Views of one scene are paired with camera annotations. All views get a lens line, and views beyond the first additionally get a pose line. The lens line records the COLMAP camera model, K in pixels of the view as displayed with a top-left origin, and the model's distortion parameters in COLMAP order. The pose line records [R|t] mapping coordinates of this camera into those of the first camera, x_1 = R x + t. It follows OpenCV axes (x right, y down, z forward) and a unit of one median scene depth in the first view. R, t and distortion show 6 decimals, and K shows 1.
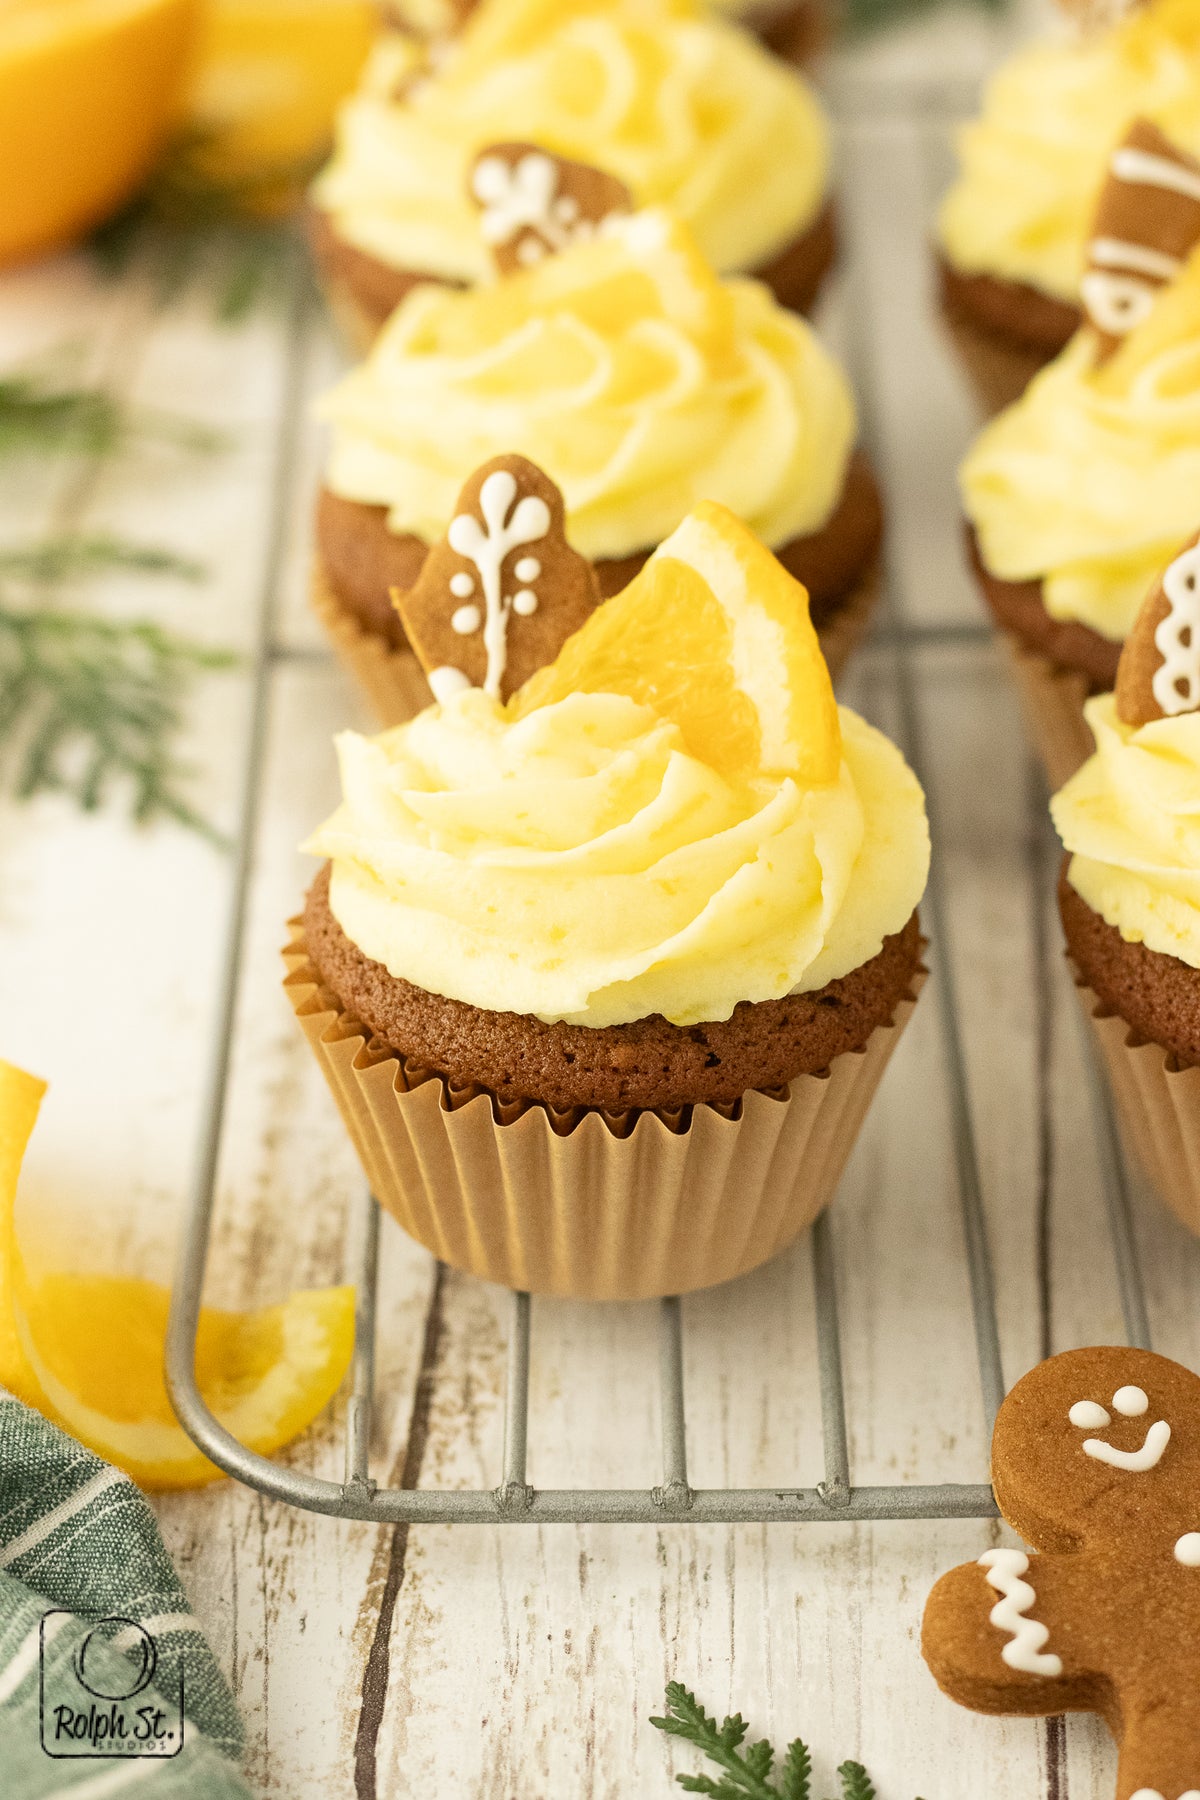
lens RADIAL K [[5111.7, 0, 609.5], [0, 5111.7, 907.4], [0, 0, 1]] dist [-0.088751, 0.000000]
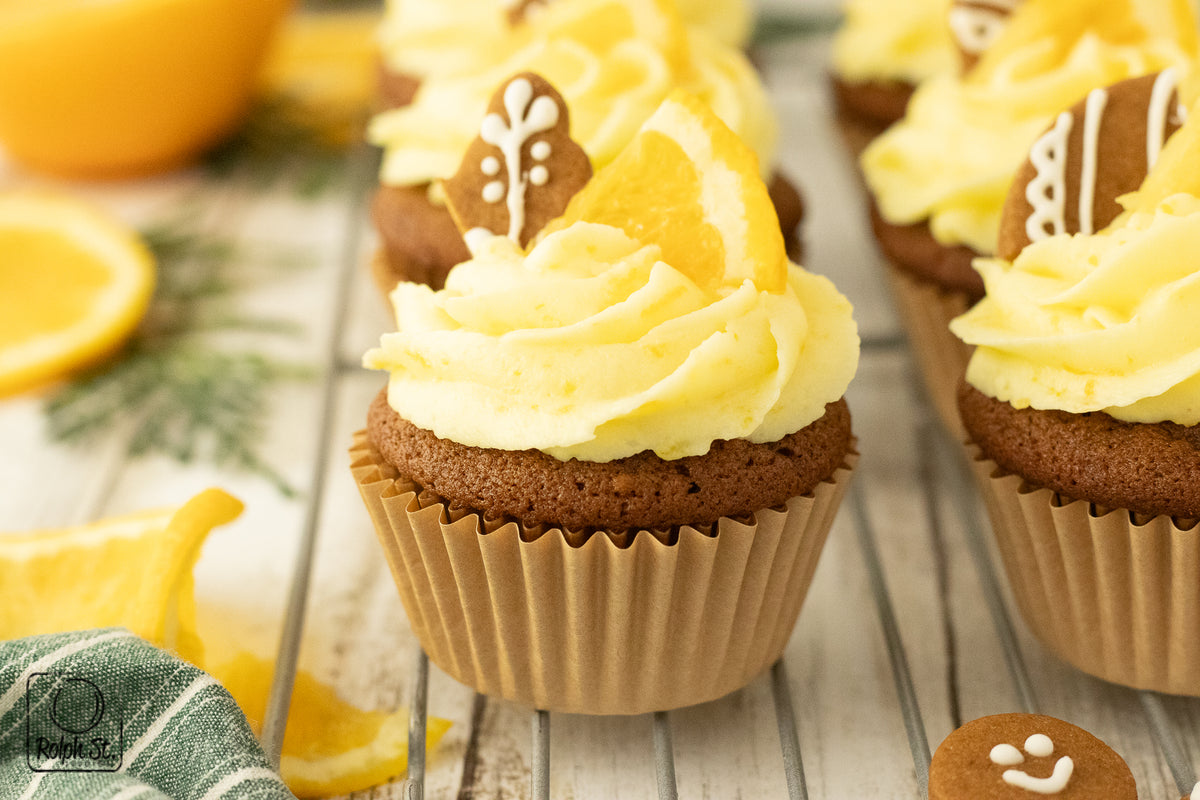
lens RADIAL K [[3407.8, 0, 594.2], [0, 3407.8, 397.0], [0, 0, 1]] dist [-0.088751, 0.000000]
pose [[0.999818, -0.012958, 0.013973, -0.015587], [0.015690, 0.975876, -0.217760, 0.186830], [-0.010814, 0.217939, 0.975902, 0.174631]]
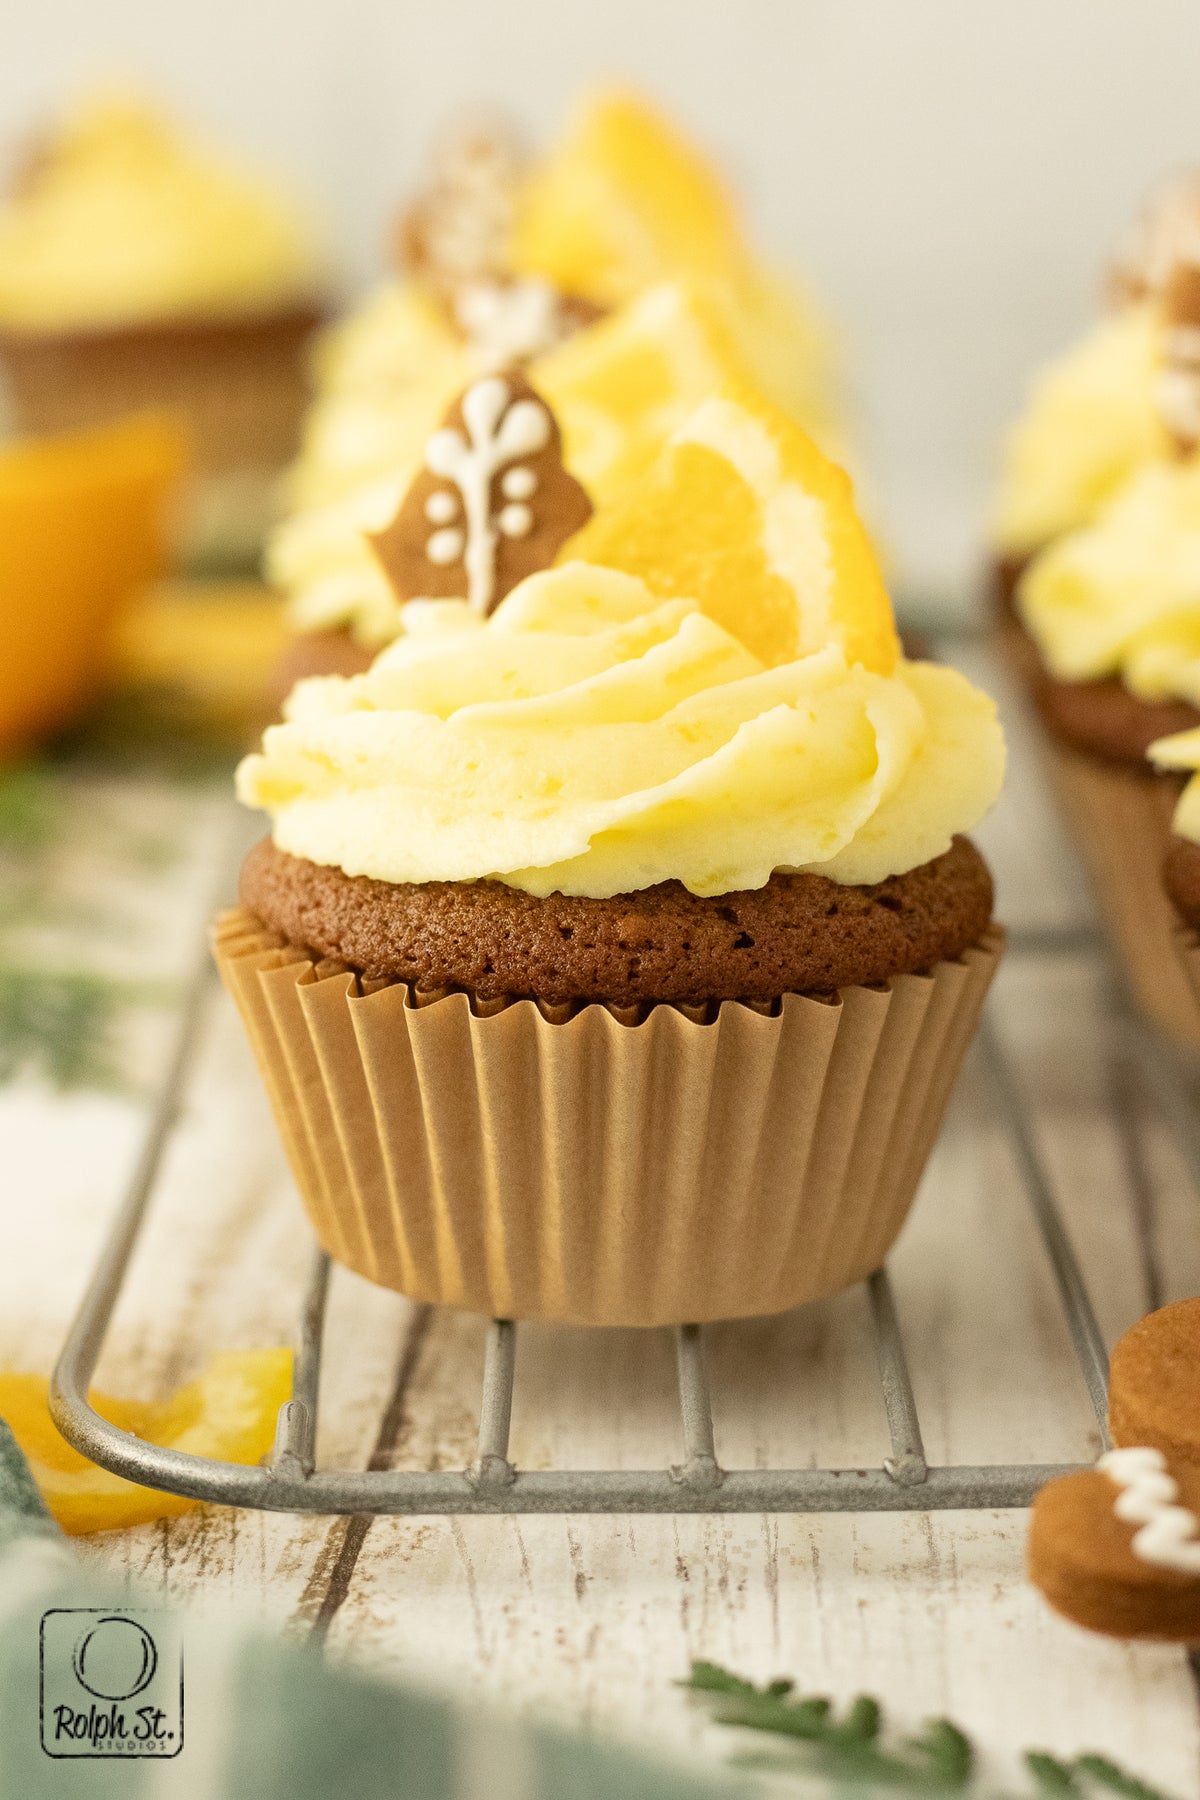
lens RADIAL K [[5111.7, 0, 600.5], [0, 5111.7, 891.9], [0, 0, 1]] dist [-0.088751, 0.000000]
pose [[0.999995, 0.002375, -0.002023, -0.000825], [-0.002950, 0.930629, -0.365952, 0.311709], [0.001013, 0.365956, 0.930632, 0.244400]]
